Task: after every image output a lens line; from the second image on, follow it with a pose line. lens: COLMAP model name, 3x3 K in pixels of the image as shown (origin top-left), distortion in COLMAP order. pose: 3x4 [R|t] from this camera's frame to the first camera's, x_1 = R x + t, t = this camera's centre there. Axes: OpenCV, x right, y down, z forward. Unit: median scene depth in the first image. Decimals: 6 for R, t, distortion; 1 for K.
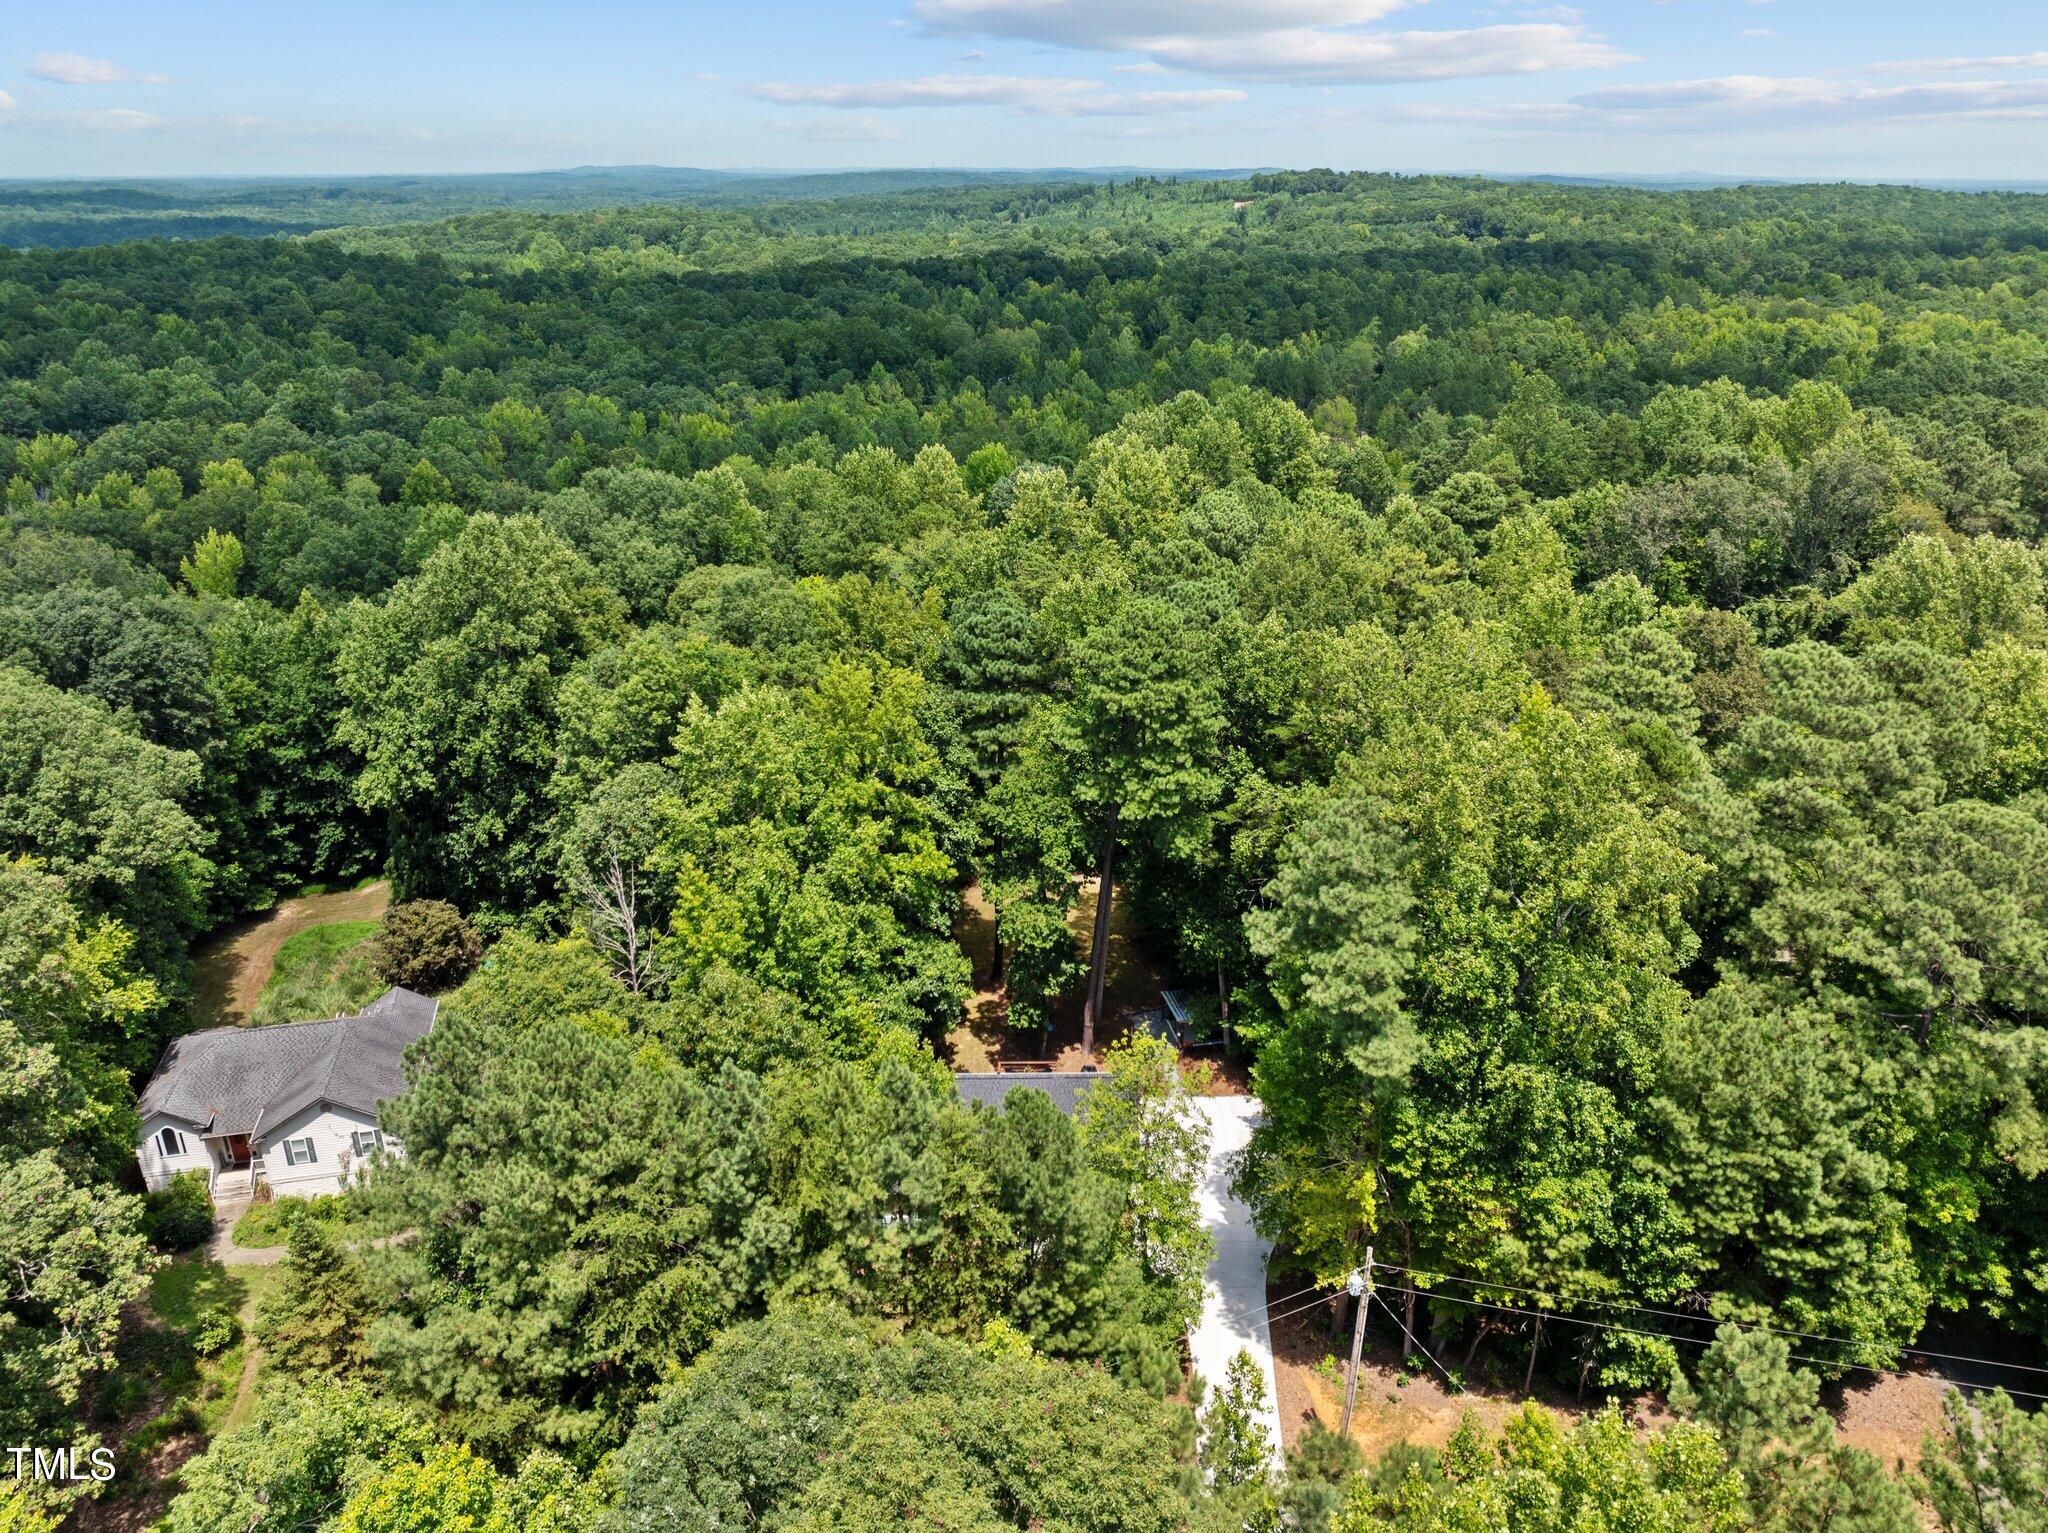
lens RADIAL K [[1452.7, 0, 1024.0], [0, 1452.7, 766.5], [0, 0, 1]] dist [-0.037537, 0.003739]
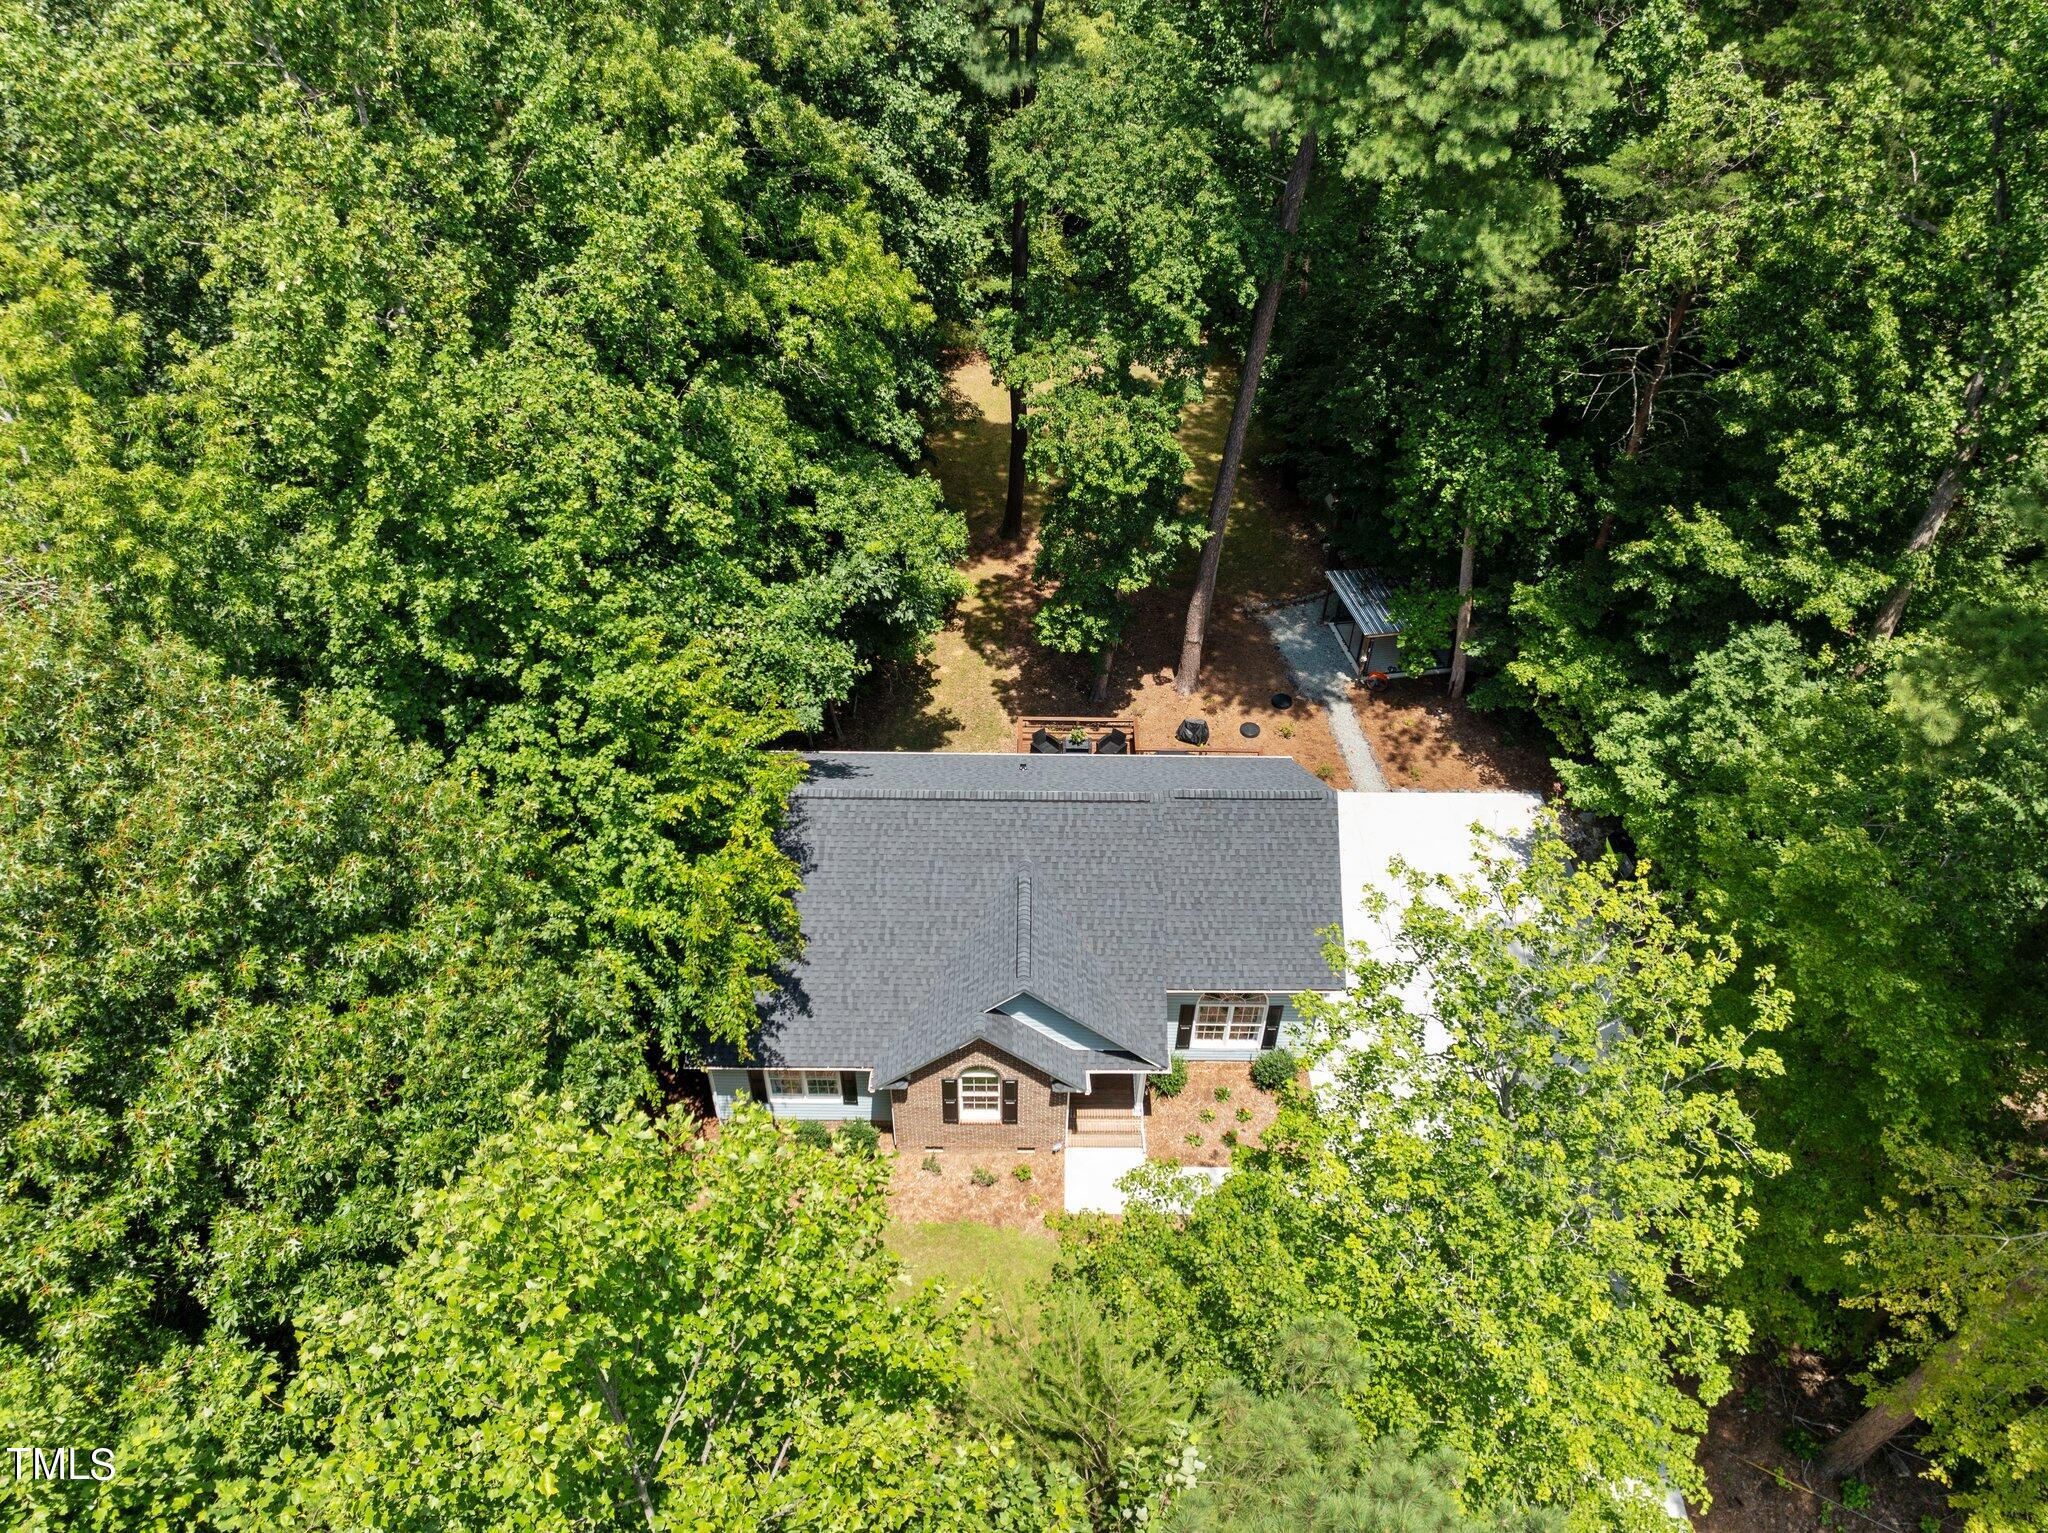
lens RADIAL K [[1450.5, 0, 1032.6], [0, 1450.5, 739.6], [0, 0, 1]] dist [-0.003508, -0.003165]
pose [[0.999721, 0.019841, 0.012827, -0.020637], [-0.022909, 0.946817, 0.320955, 0.055188], [-0.005777, -0.321159, 0.947008, 0.569462]]
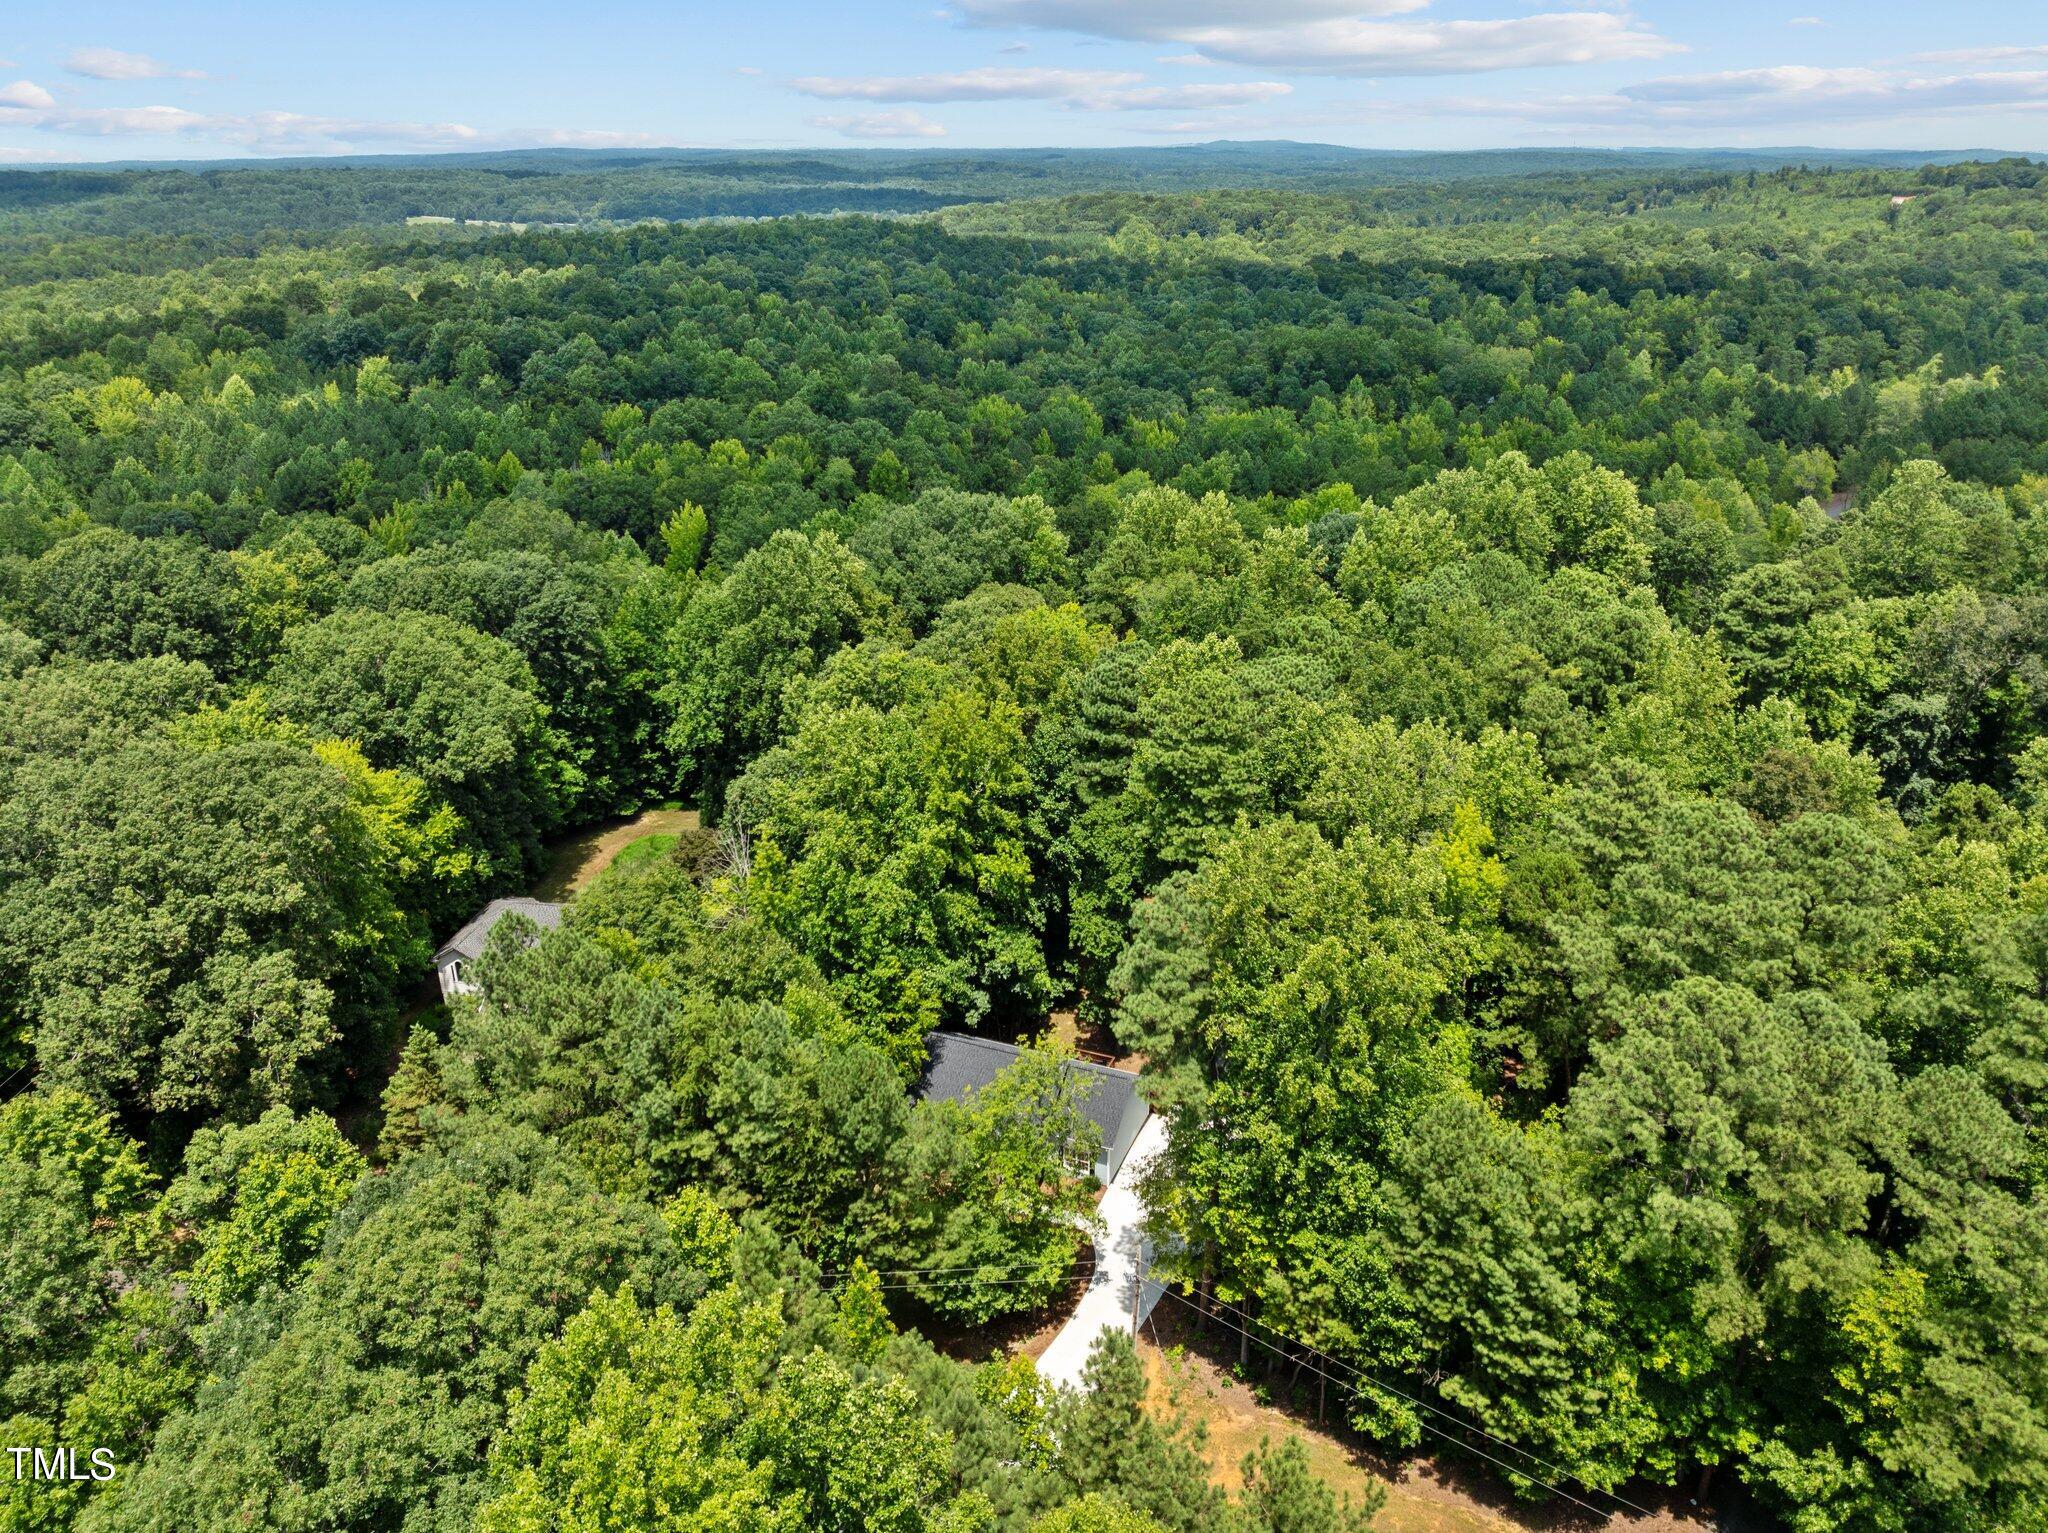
lens RADIAL K [[1457.7, 0, 1033.7], [0, 1457.7, 769.6], [0, 0, 1]] dist [-0.012233, -0.047169]
pose [[0.923037, 0.148381, -0.354945, 0.367439], [-0.143055, 0.988850, 0.041362, -0.065197], [0.357125, 0.012598, 0.933972, -0.111439]]
